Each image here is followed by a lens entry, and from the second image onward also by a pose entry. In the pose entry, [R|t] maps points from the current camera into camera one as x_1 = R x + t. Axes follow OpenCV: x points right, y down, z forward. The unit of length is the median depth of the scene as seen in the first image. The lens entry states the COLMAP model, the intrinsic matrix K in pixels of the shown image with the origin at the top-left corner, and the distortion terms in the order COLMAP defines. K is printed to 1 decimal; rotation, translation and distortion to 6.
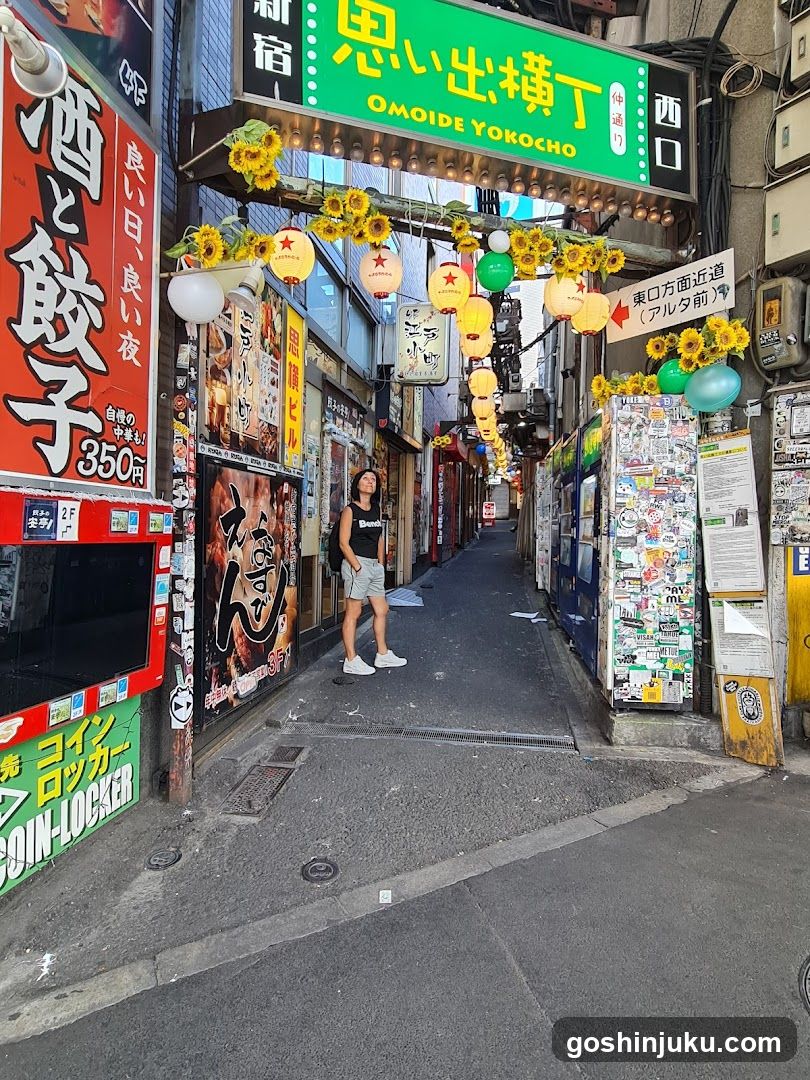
lens RADIAL K [[555.4, 0, 405.0], [0, 555.4, 540.0], [0, 0, 1]] dist [-0.002468, -0.000284]
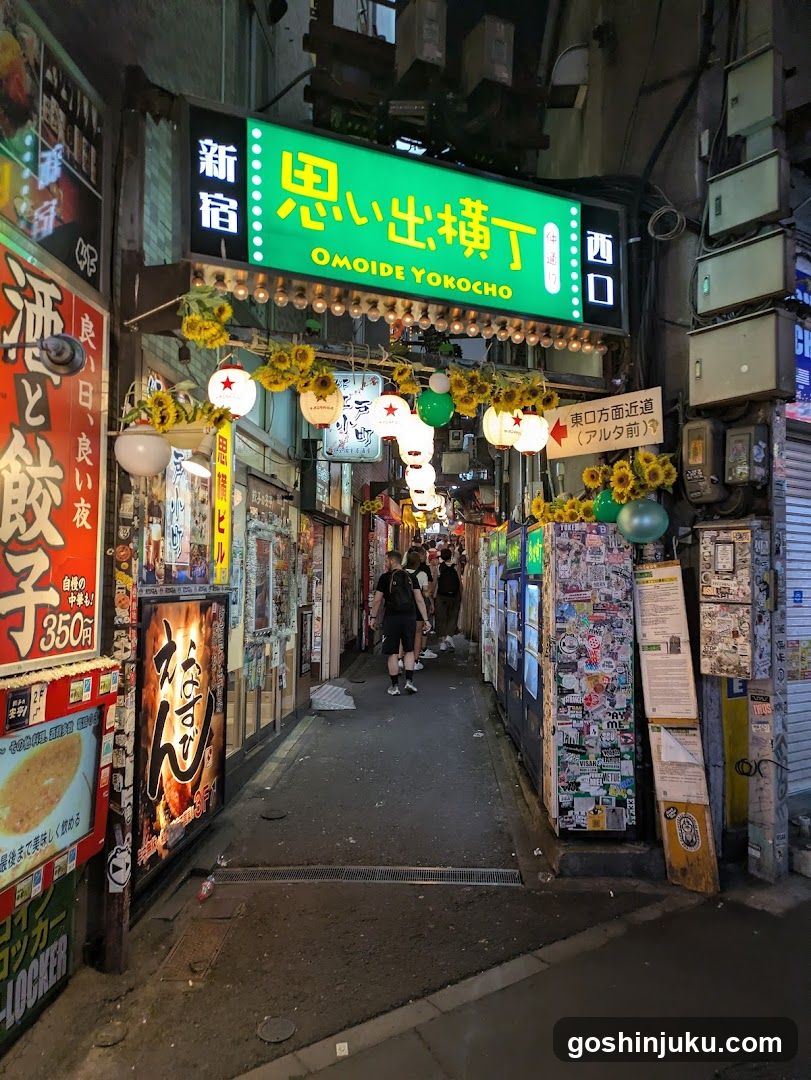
lens RADIAL K [[742.2, 0, 396.9], [0, 742.2, 539.1], [0, 0, 1]] dist [0.087975, -0.107462]
pose [[0.993496, -0.004285, 0.113785, -0.062771], [0.008878, 0.999165, -0.039890, -0.186548], [-0.113519, 0.040641, 0.992704, -0.331311]]
